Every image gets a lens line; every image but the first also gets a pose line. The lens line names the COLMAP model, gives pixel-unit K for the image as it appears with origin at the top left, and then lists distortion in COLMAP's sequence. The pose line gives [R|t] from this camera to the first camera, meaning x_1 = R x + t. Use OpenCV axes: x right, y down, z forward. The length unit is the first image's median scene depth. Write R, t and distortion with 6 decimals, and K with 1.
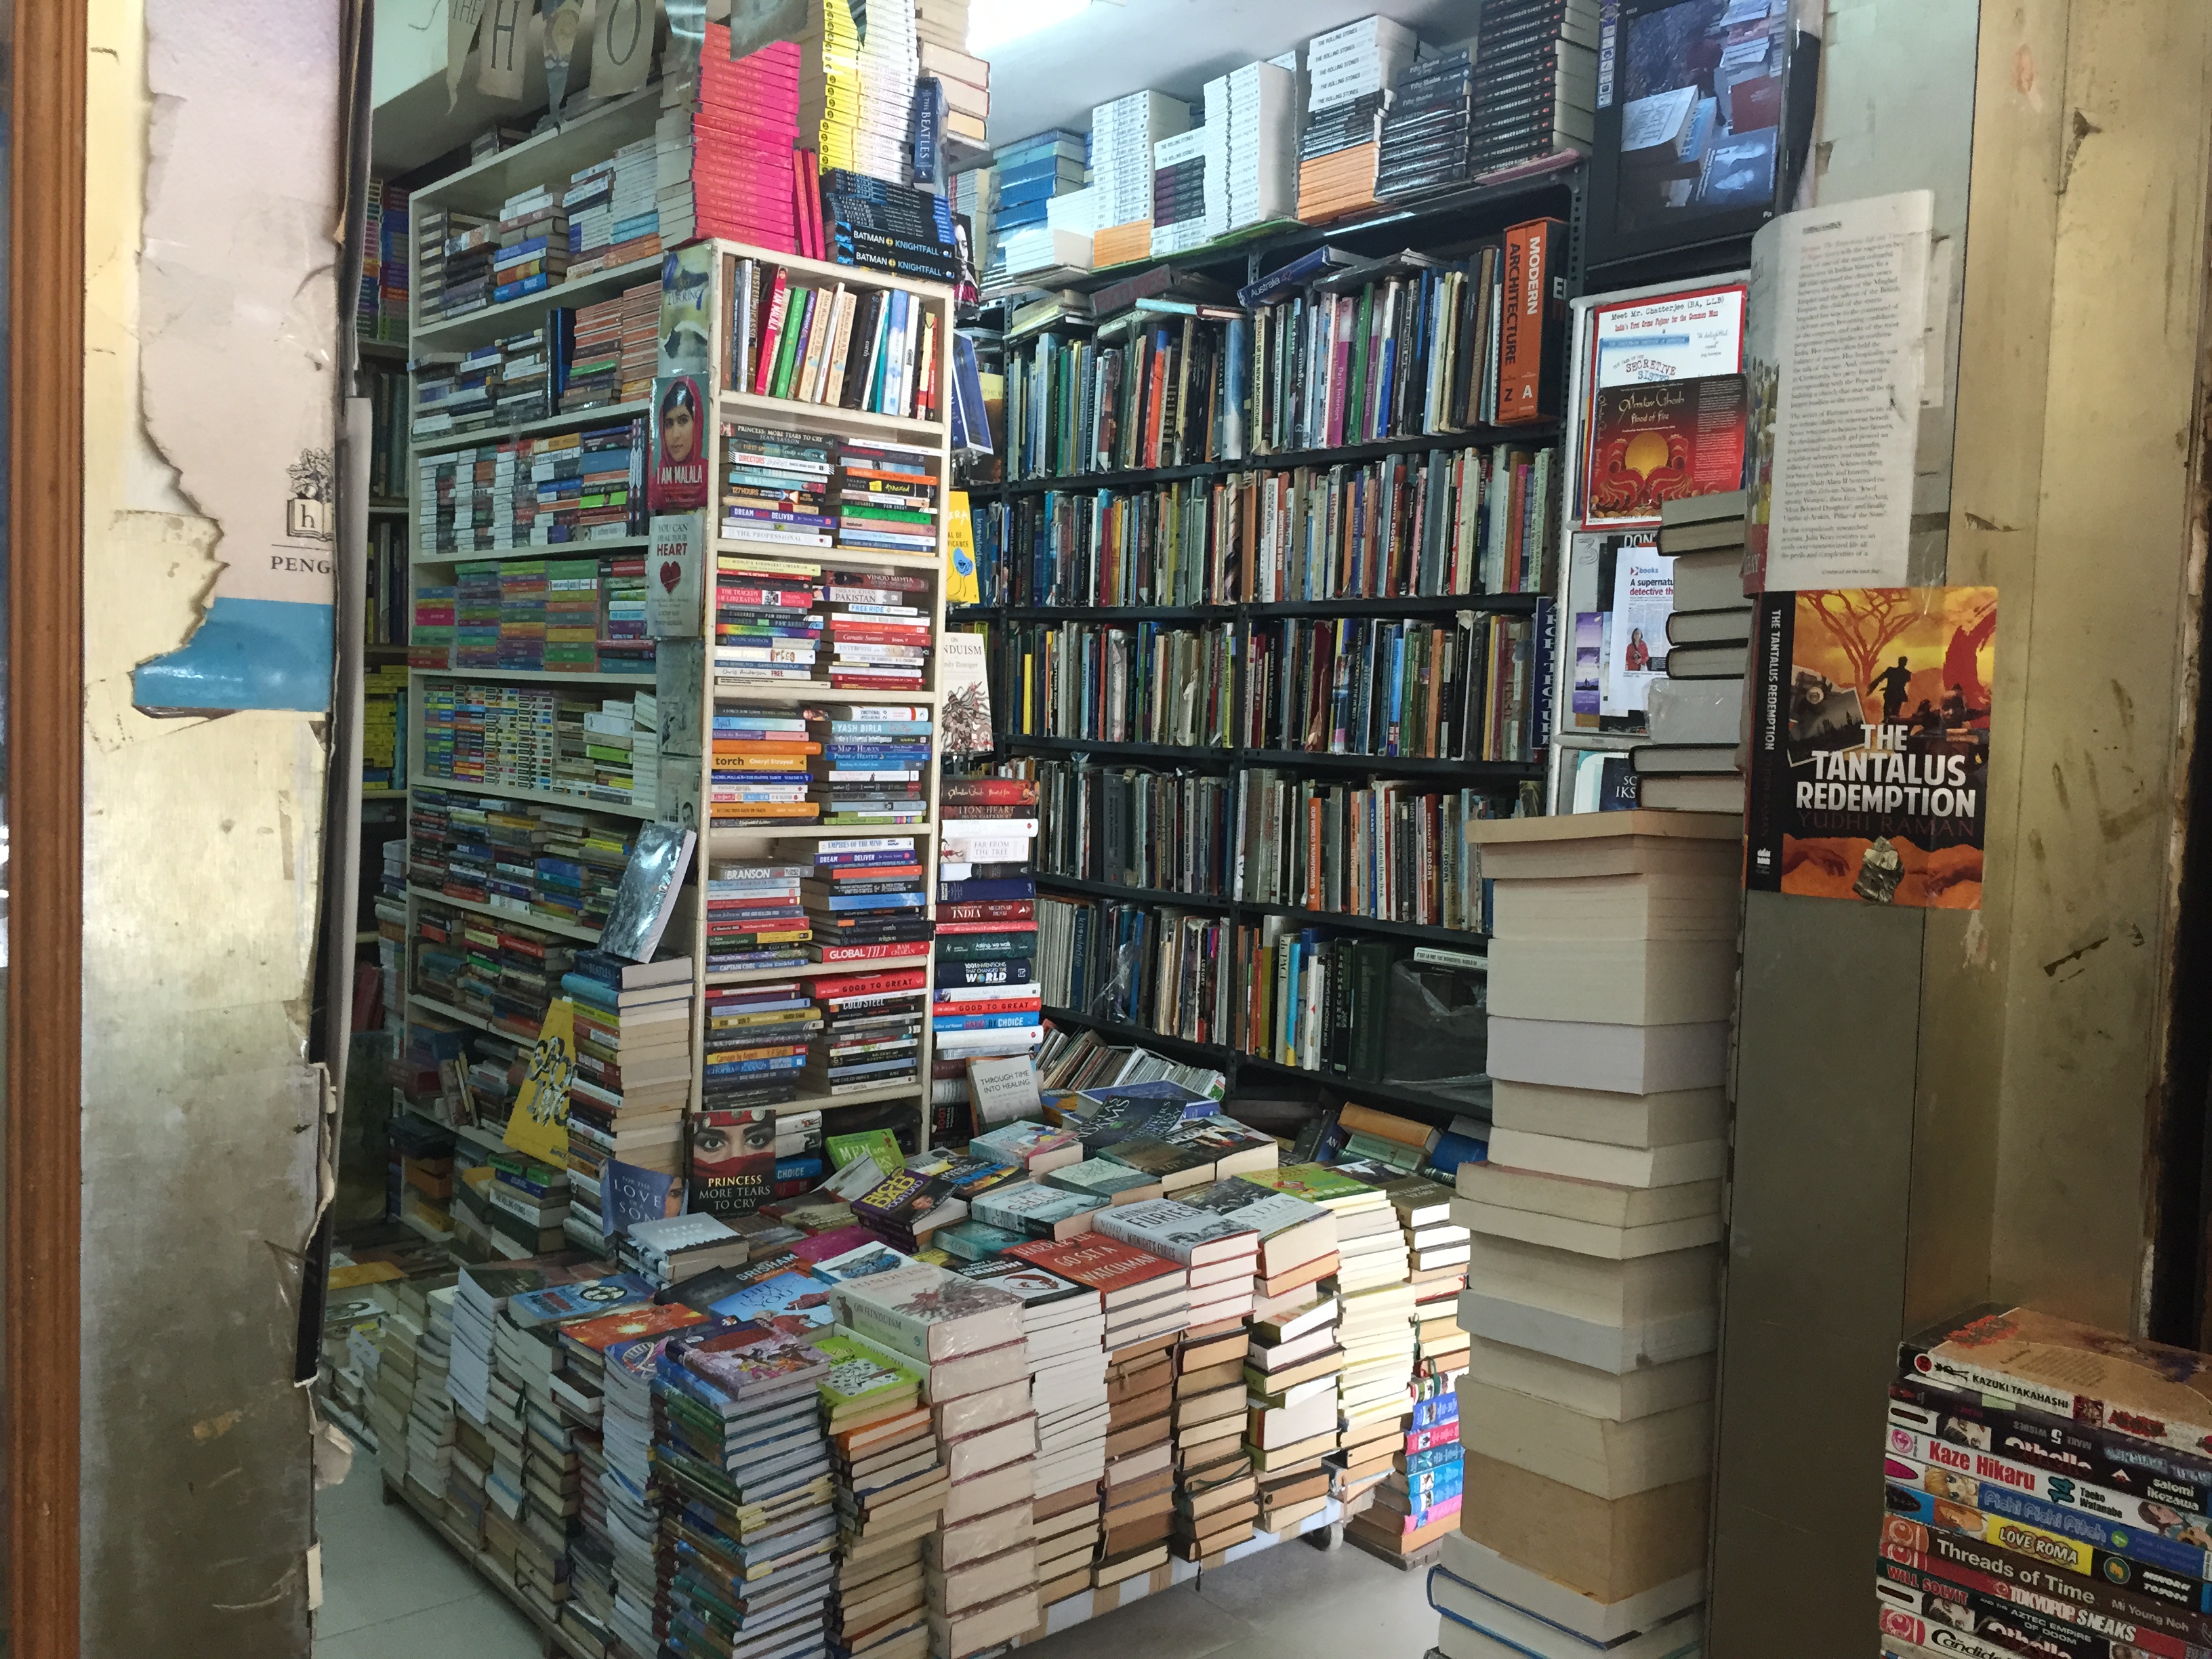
lens RADIAL K [[1890.1, 0, 1097.6], [0, 1890.1, 820.0], [0, 0, 1]] dist [0.044891, -0.060365]
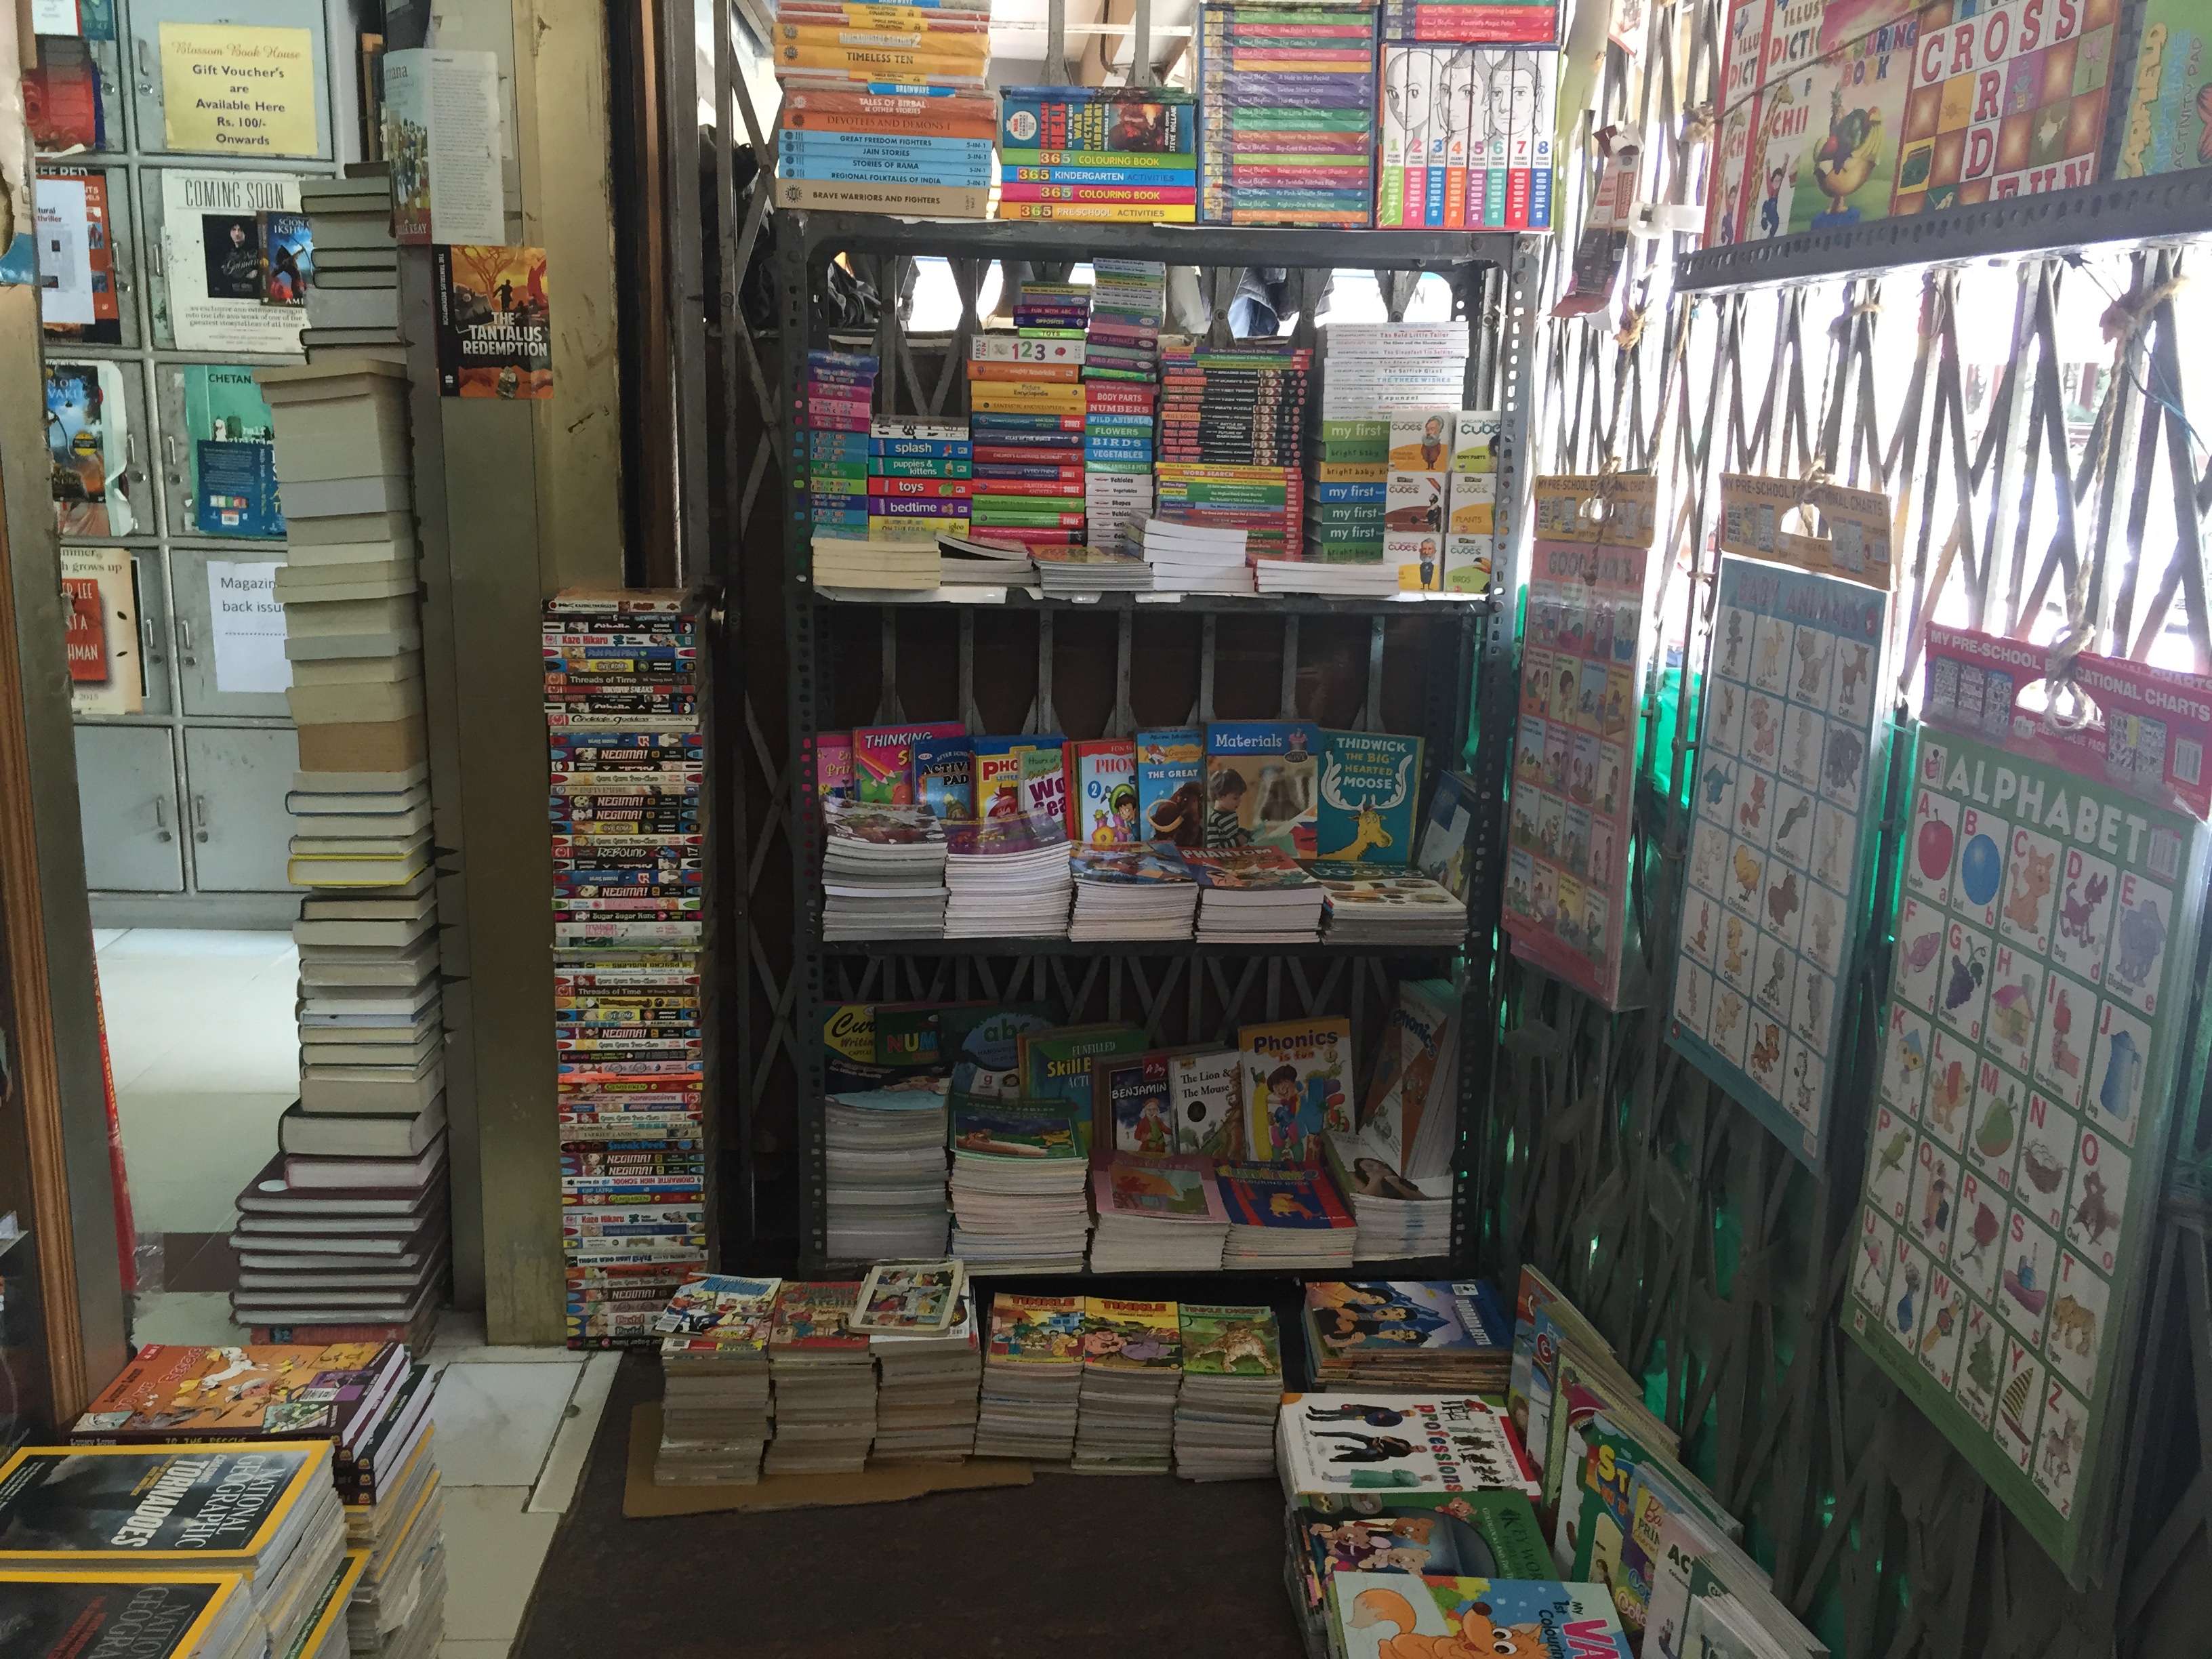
lens RADIAL K [[1890.1, 0, 1105.3], [0, 1890.1, 833.9], [0, 0, 1]] dist [0.044891, -0.060365]
pose [[0.593952, -0.198236, 0.779694, -0.987122], [0.046150, 0.975966, 0.212981, 0.100150], [-0.803176, -0.090518, 0.588826, -0.878309]]
